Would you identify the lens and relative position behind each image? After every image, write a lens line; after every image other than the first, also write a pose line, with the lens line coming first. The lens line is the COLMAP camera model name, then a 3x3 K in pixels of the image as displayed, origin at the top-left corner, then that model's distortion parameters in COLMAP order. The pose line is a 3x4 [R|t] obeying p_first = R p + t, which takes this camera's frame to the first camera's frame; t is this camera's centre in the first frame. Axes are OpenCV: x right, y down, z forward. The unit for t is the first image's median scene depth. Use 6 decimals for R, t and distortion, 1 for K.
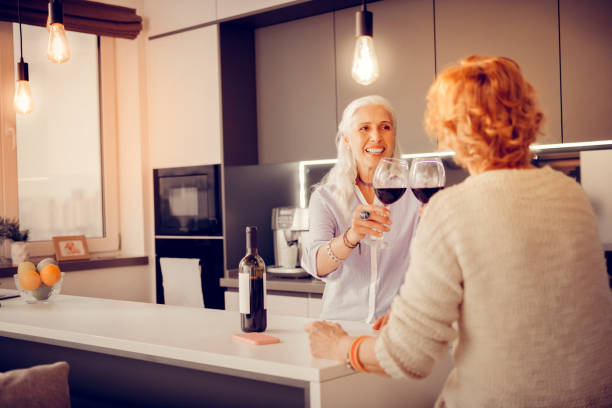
lens RADIAL K [[848.2, 0, 306.0], [0, 848.2, 204.0], [0, 0, 1]] dist [0.027065, 0.034435]
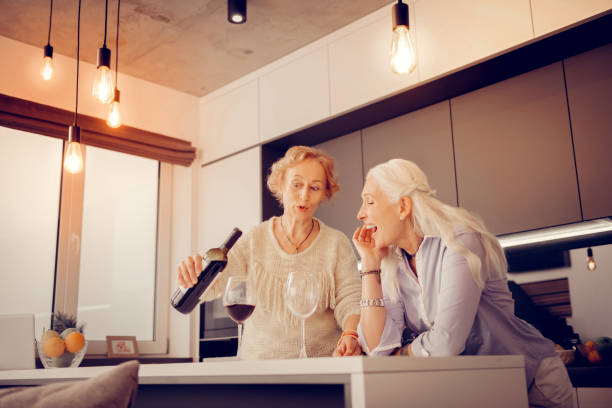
lens RADIAL K [[675.6, 0, 306.0], [0, 675.6, 204.0], [0, 0, 1]] dist [0.011071, 0.011908]
pose [[0.999148, -0.006503, -0.040753, -0.004684], [-0.003467, 0.970788, -0.239912, 0.082568], [0.041123, 0.239849, 0.969939, 0.127168]]
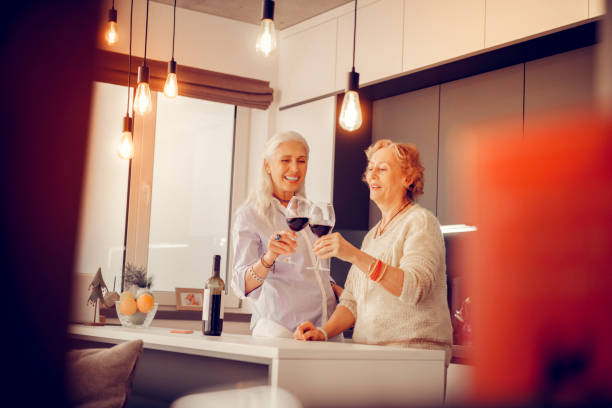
lens RADIAL K [[968.4, 0, 306.0], [0, 968.4, 204.0], [0, 0, 1]] dist [0.024897, 0.044026]
pose [[0.969213, 0.043310, -0.242385, 0.155688], [-0.070767, 0.991872, -0.105742, 0.052186], [0.235835, 0.119639, 0.964400, -0.157234]]
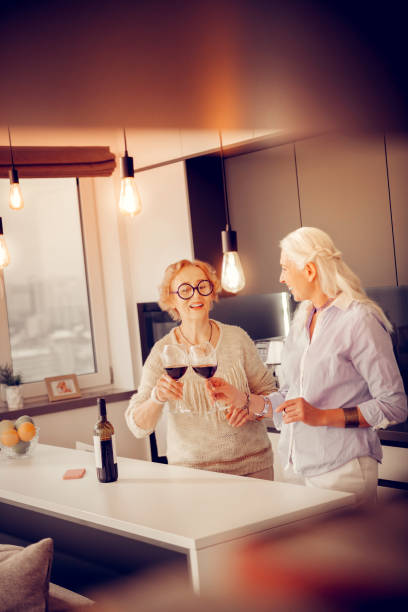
lens RADIAL K [[1002.7, 0, 204.0], [0, 1002.7, 306.0], [0, 0, 1]] dist [0.000796, 0.037223]
pose [[0.980753, -0.058824, -0.186181, 0.126618], [0.065667, 0.997366, 0.030801, -0.074268], [0.183879, -0.042435, 0.982033, -0.163224]]
